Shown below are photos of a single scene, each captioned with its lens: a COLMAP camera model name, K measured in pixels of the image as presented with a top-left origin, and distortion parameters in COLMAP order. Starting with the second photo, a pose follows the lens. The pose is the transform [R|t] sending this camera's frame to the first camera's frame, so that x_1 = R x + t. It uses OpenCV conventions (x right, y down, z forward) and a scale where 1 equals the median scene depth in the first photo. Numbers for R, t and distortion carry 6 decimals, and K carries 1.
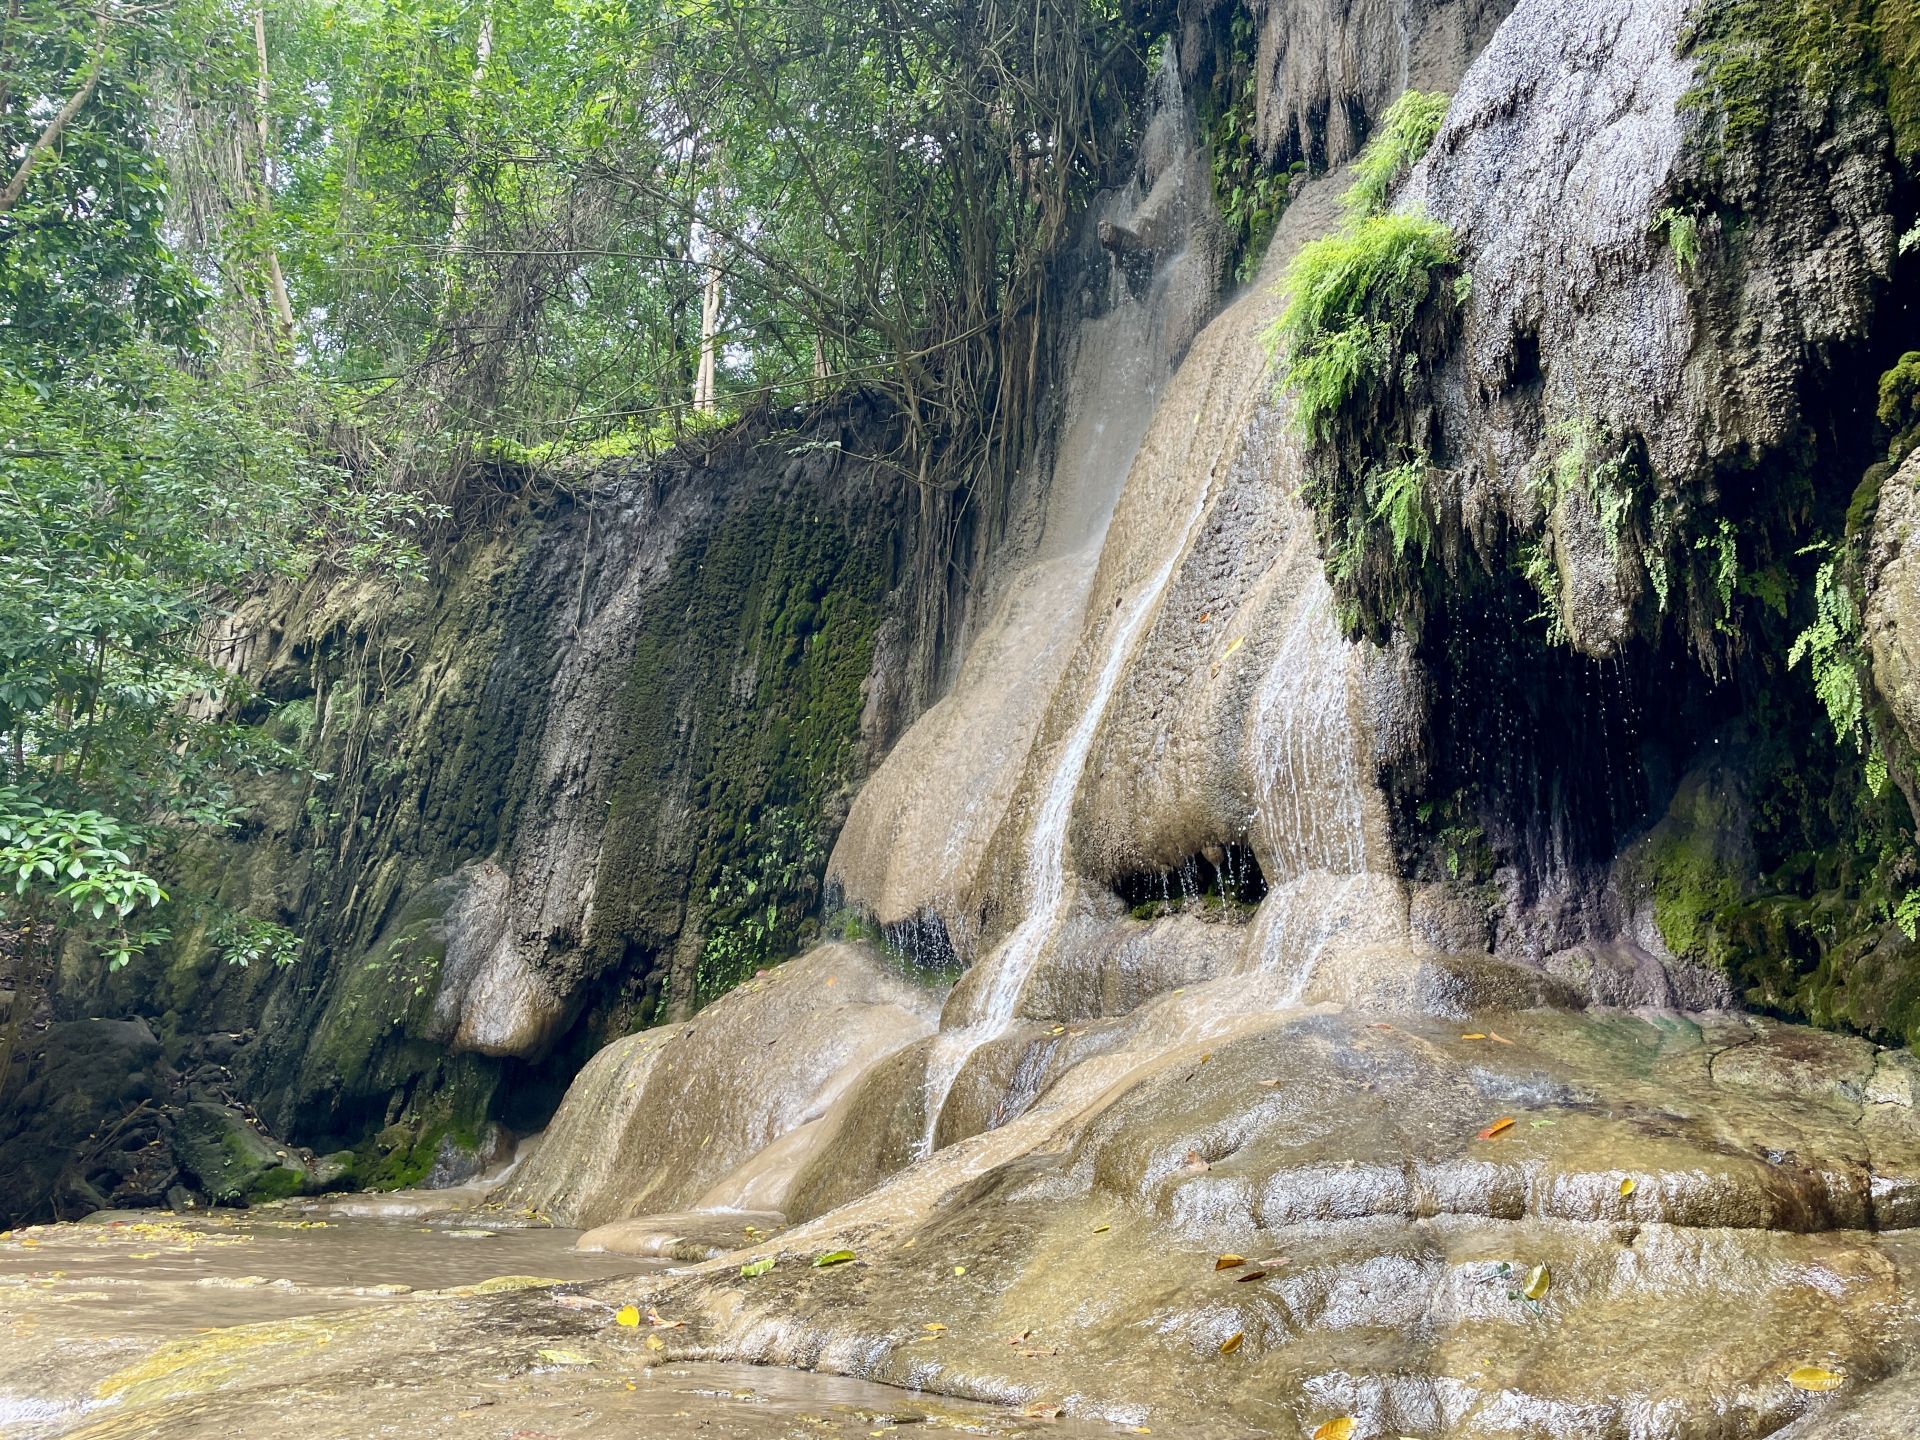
lens RADIAL K [[1441.1, 0, 969.8], [0, 1441.1, 710.5], [0, 0, 1]] dist [0.087616, -0.118292]
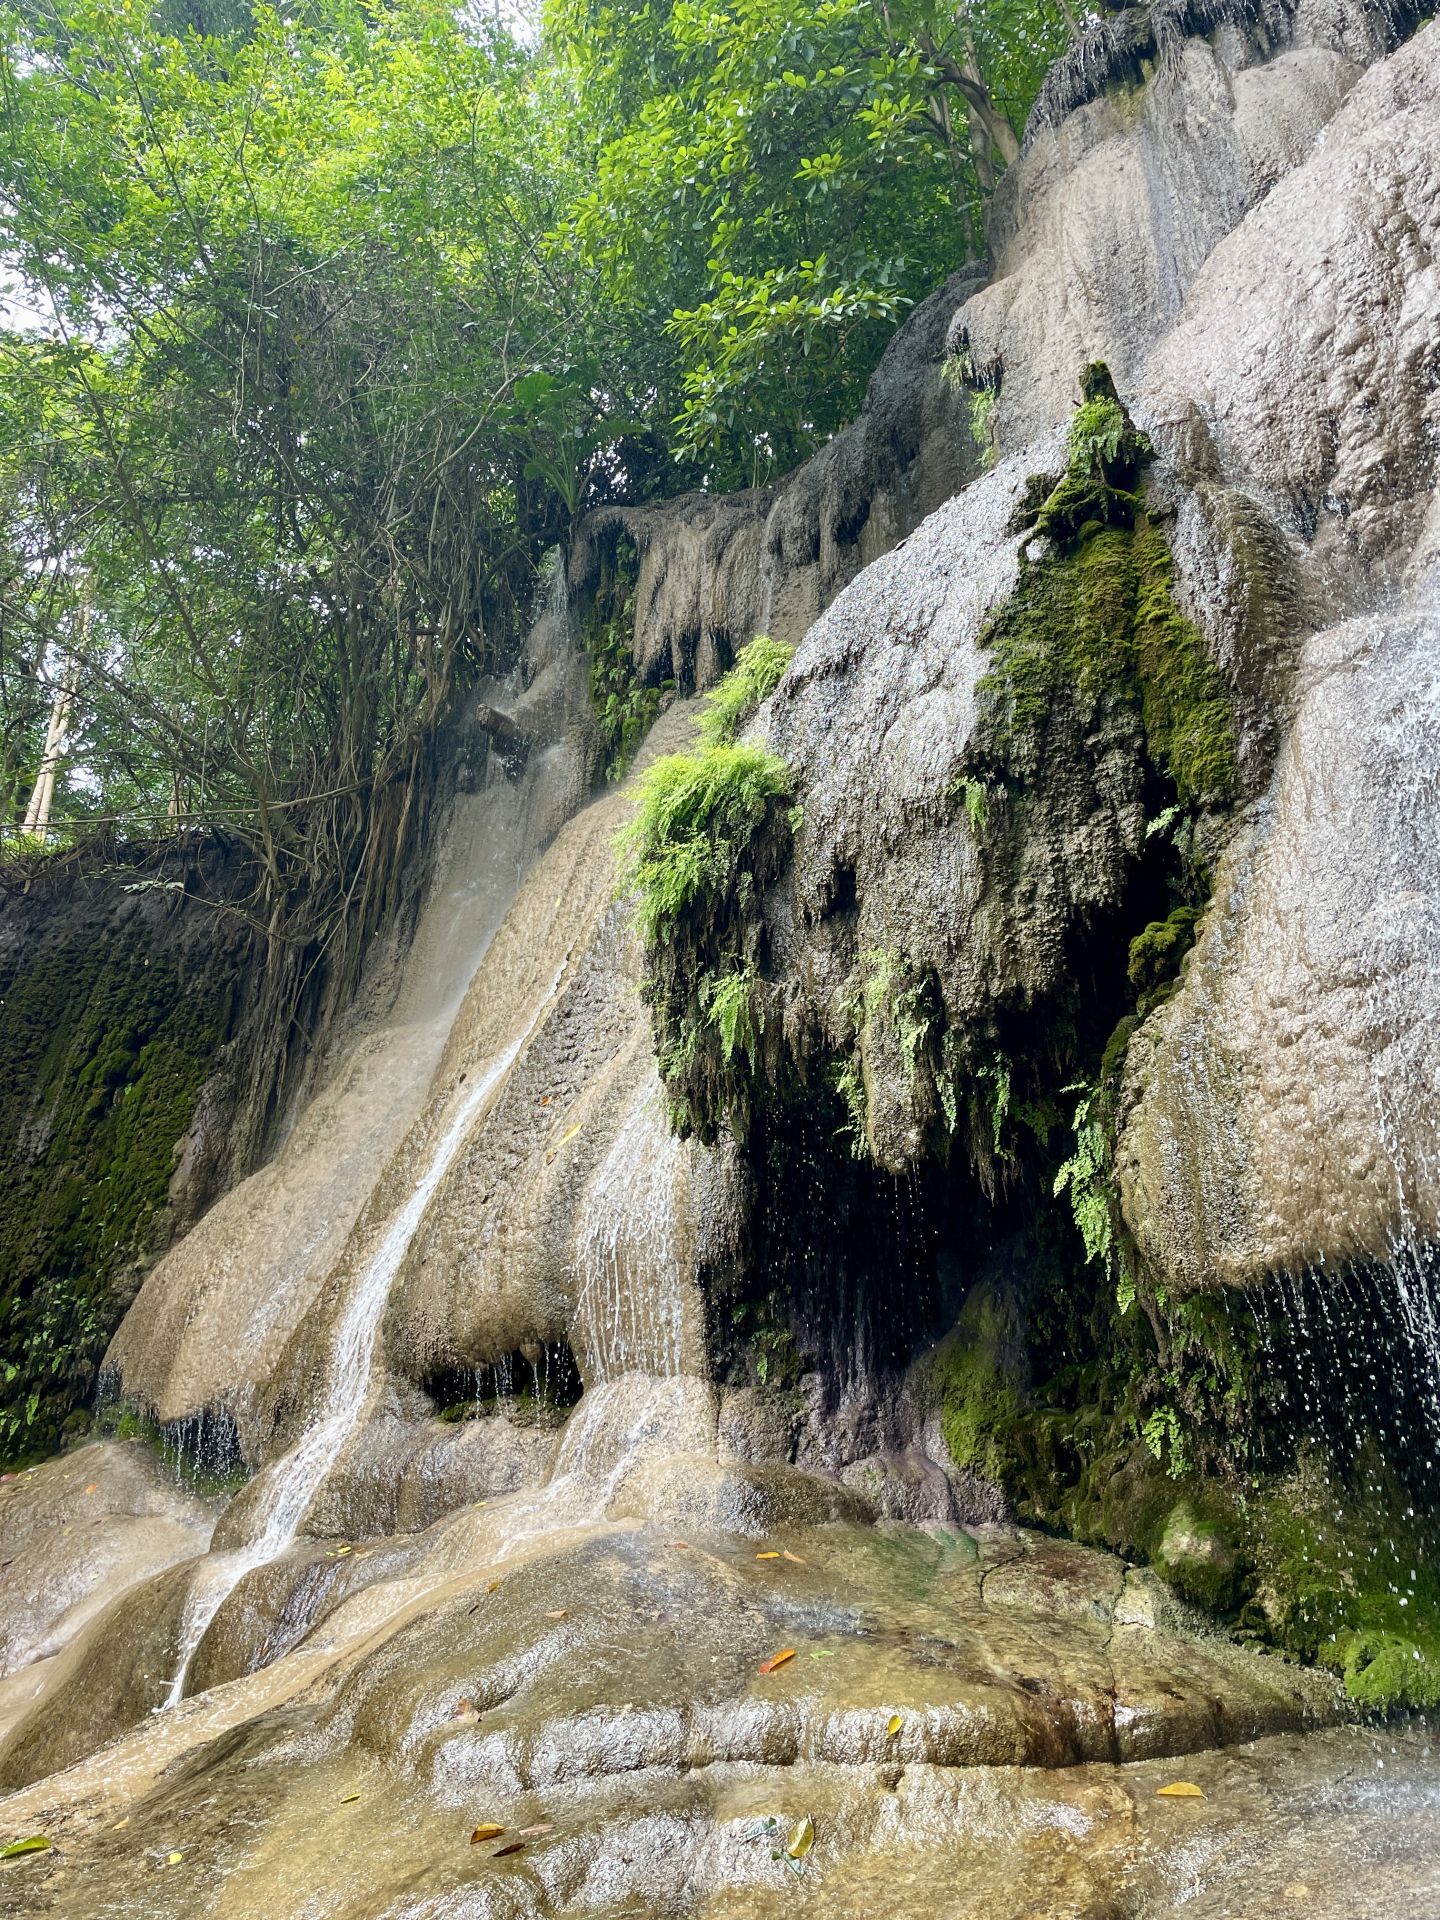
lens RADIAL K [[1441.1, 0, 740.7], [0, 1441.1, 951.2], [0, 0, 1]] dist [0.087616, -0.118292]
pose [[0.958348, 0.098485, 0.268084, 0.018971], [-0.054542, 0.984499, -0.166695, -0.009974], [-0.280346, 0.145130, 0.948864, 0.009655]]
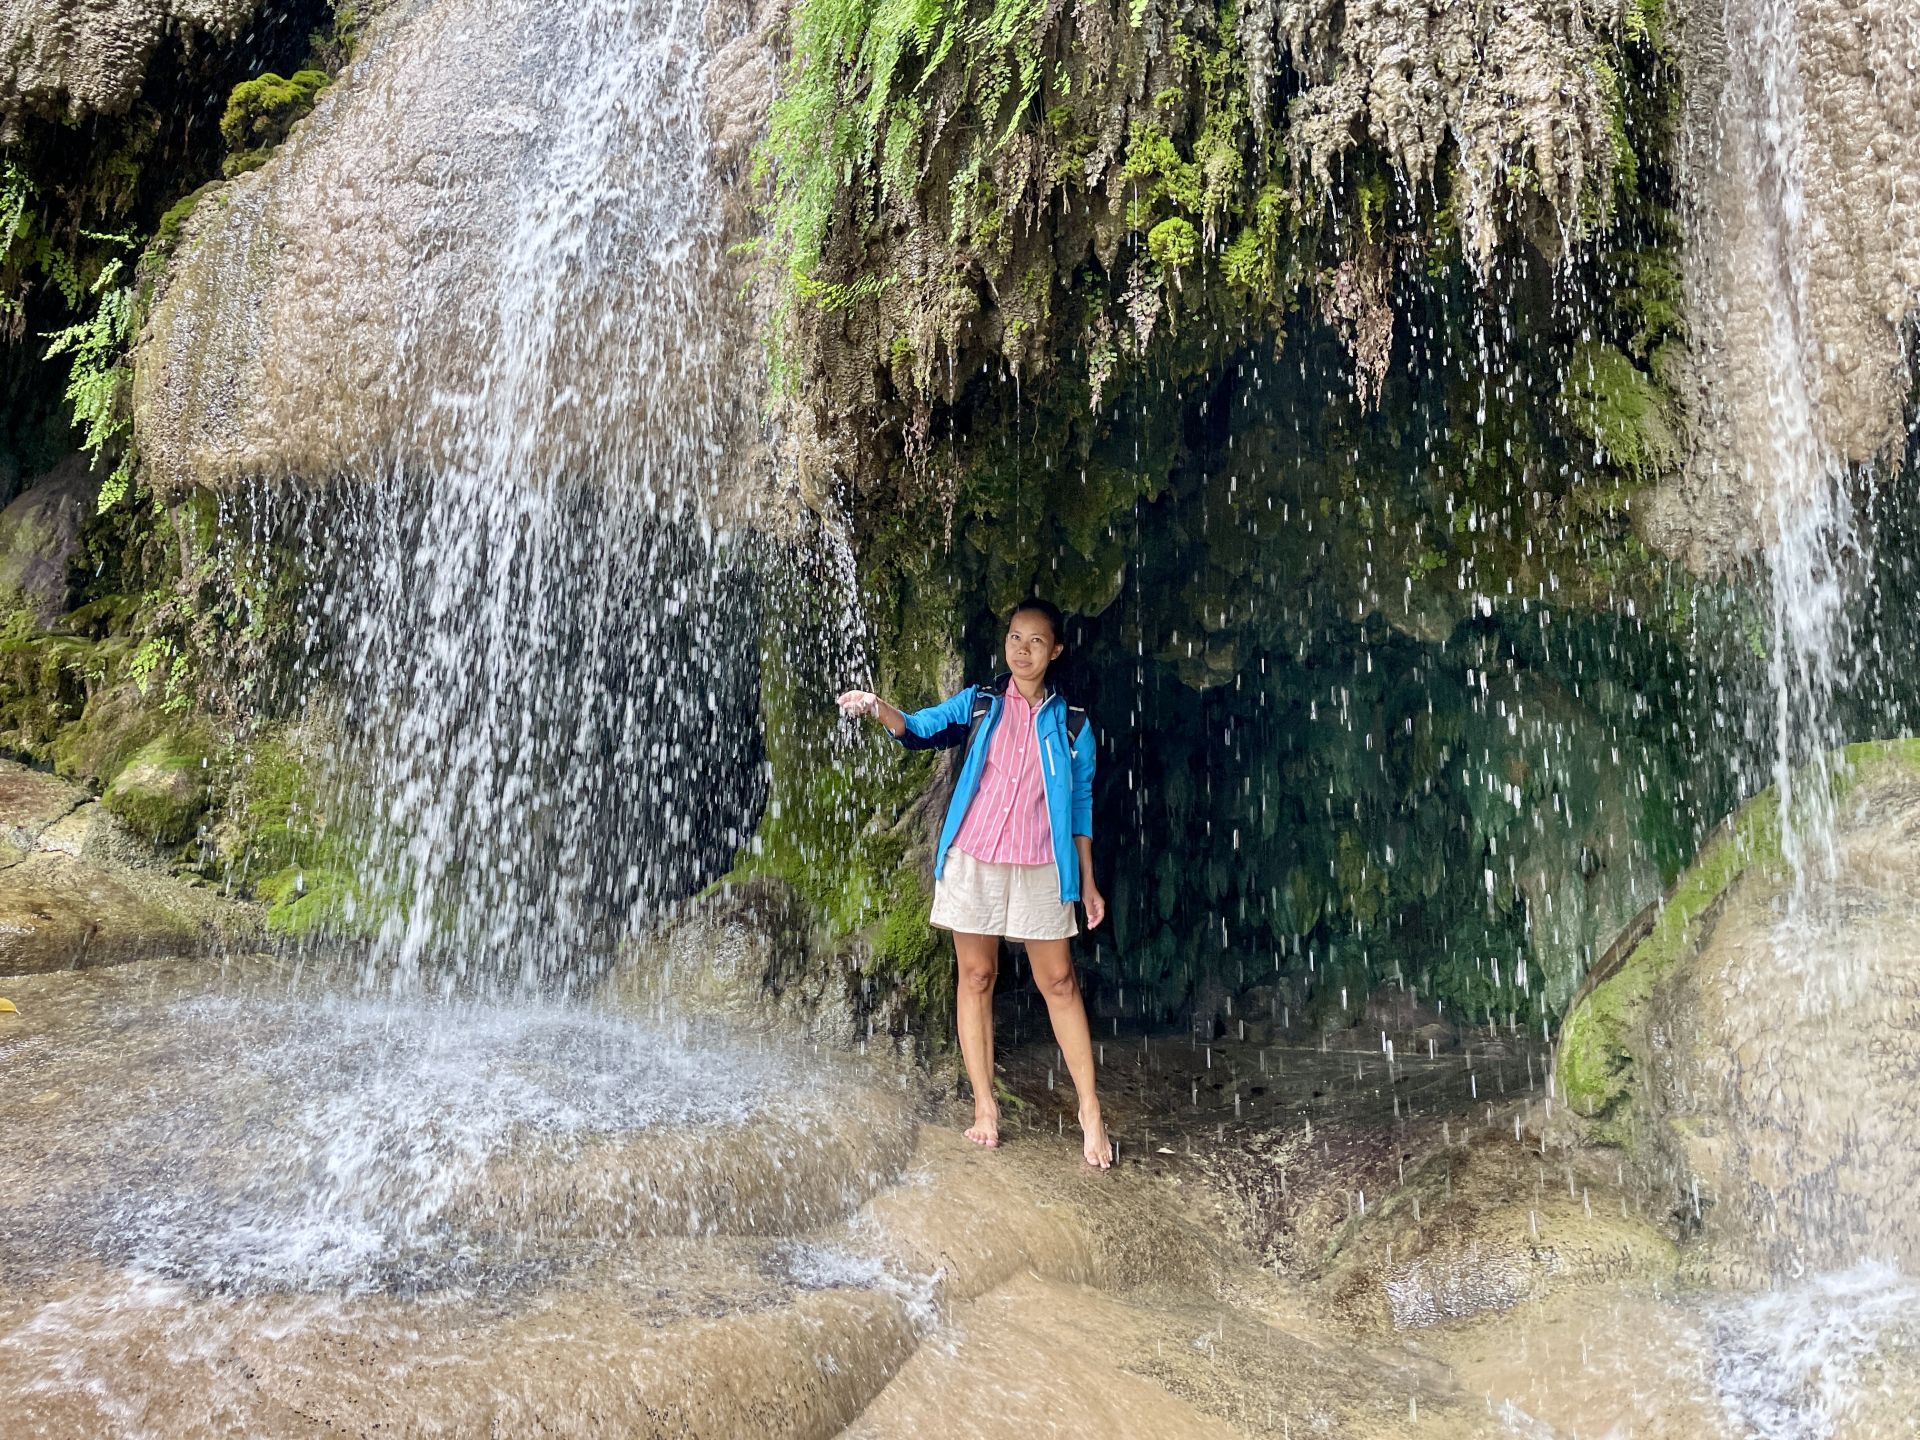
lens RADIAL K [[1441.1, 0, 967.1], [0, 1441.1, 700.0], [0, 0, 1]] dist [0.087616, -0.118292]
pose [[0.598269, 0.136711, 0.789547, 0.144401], [-0.241061, 0.970400, 0.014635, 0.014332], [-0.764175, -0.199085, 0.613516, 0.005104]]
